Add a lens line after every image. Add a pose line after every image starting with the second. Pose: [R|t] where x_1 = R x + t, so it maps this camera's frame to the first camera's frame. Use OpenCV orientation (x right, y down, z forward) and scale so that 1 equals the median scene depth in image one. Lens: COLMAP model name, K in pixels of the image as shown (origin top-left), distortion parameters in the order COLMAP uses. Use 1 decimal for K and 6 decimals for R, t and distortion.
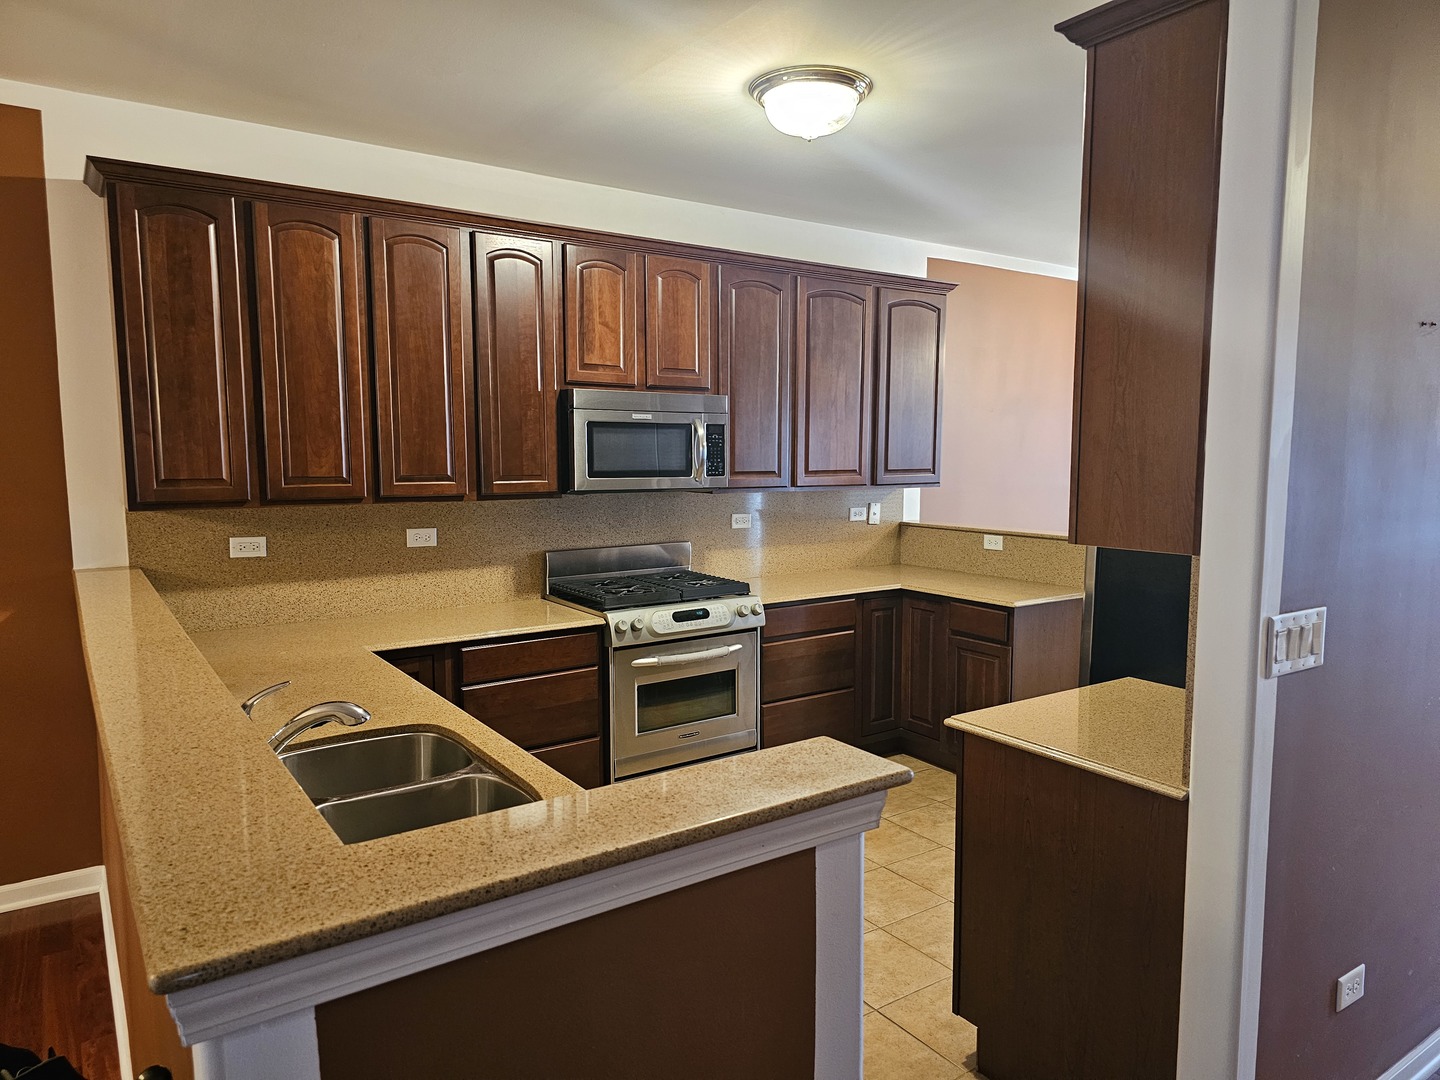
lens RADIAL K [[969.8, 0, 731.6], [0, 969.8, 539.8], [0, 0, 1]] dist [0.053950, -0.042630]
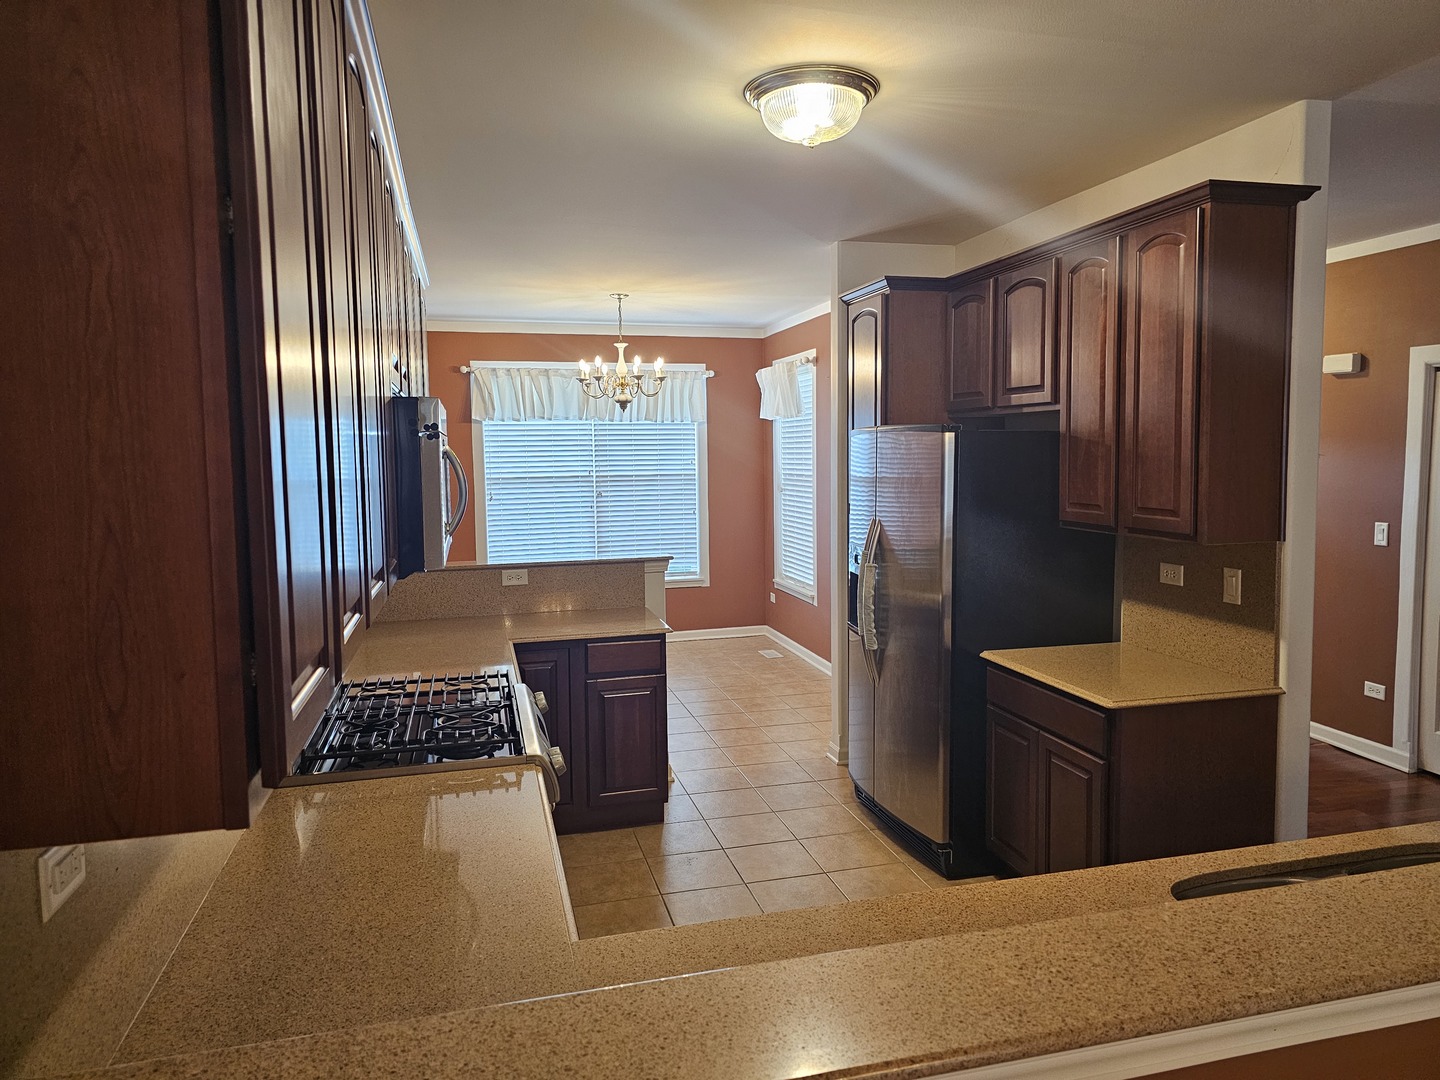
lens RADIAL K [[969.8, 0, 727.1], [0, 969.8, 536.2], [0, 0, 1]] dist [0.053950, -0.042630]
pose [[0.335375, -0.082714, 0.938447, -0.657381], [0.105136, 0.993202, 0.049968, -0.076271], [-0.936200, 0.081906, 0.341791, 0.621898]]
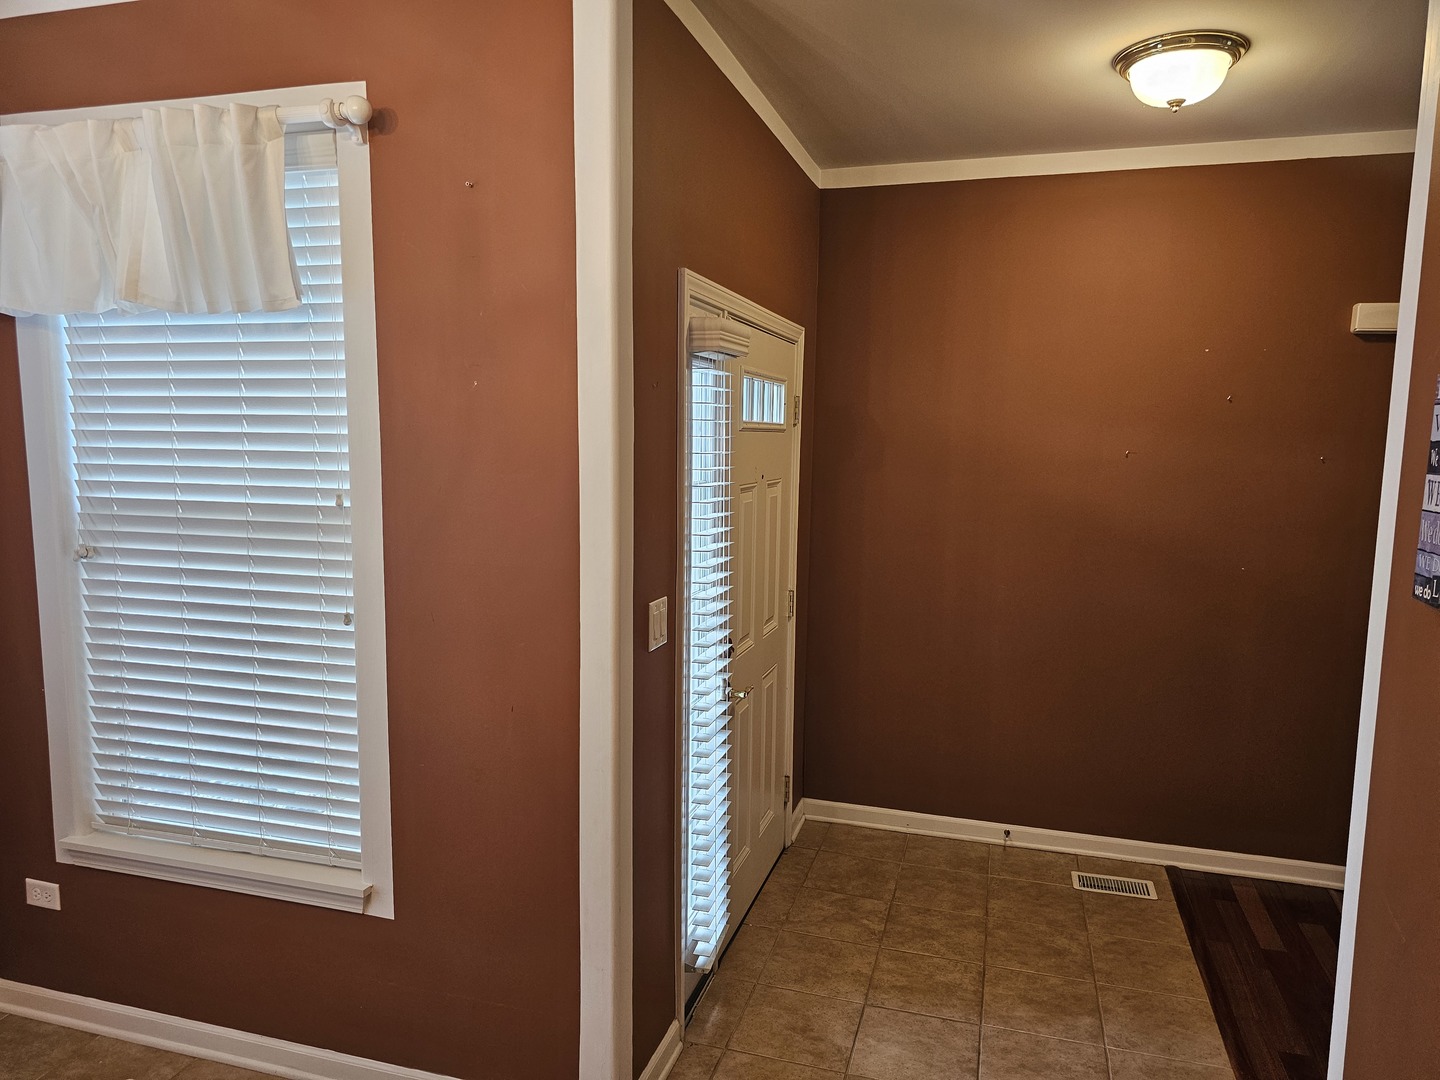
lens RADIAL K [[969.8, 0, 726.7], [0, 969.8, 553.7], [0, 0, 1]] dist [0.053950, -0.042630]
pose [[-0.624661, -0.083212, 0.776450, 0.539164], [0.072355, 0.983861, 0.163651, -0.133413], [-0.777537, 0.158406, -0.608559, 1.266046]]
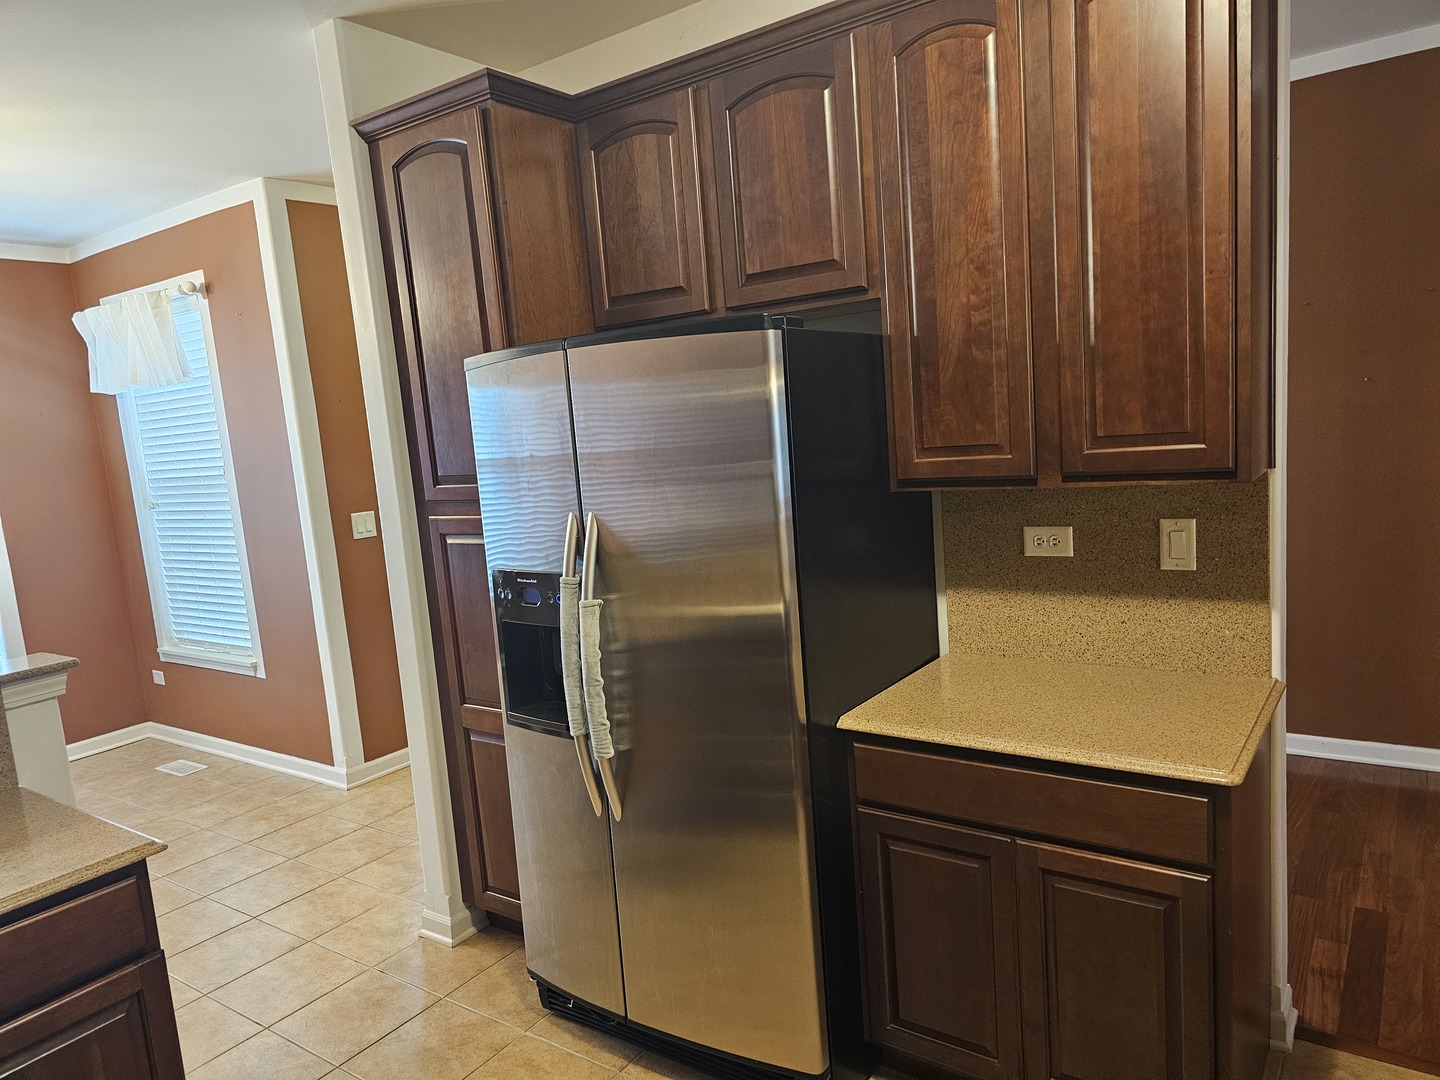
lens RADIAL K [[969.8, 0, 727.7], [0, 969.8, 555.2], [0, 0, 1]] dist [0.053950, -0.042630]
pose [[-0.343456, -0.100055, 0.933824, -0.178731], [0.174822, 0.970119, 0.168243, -0.081938], [-0.922754, 0.221037, -0.315702, 0.924997]]
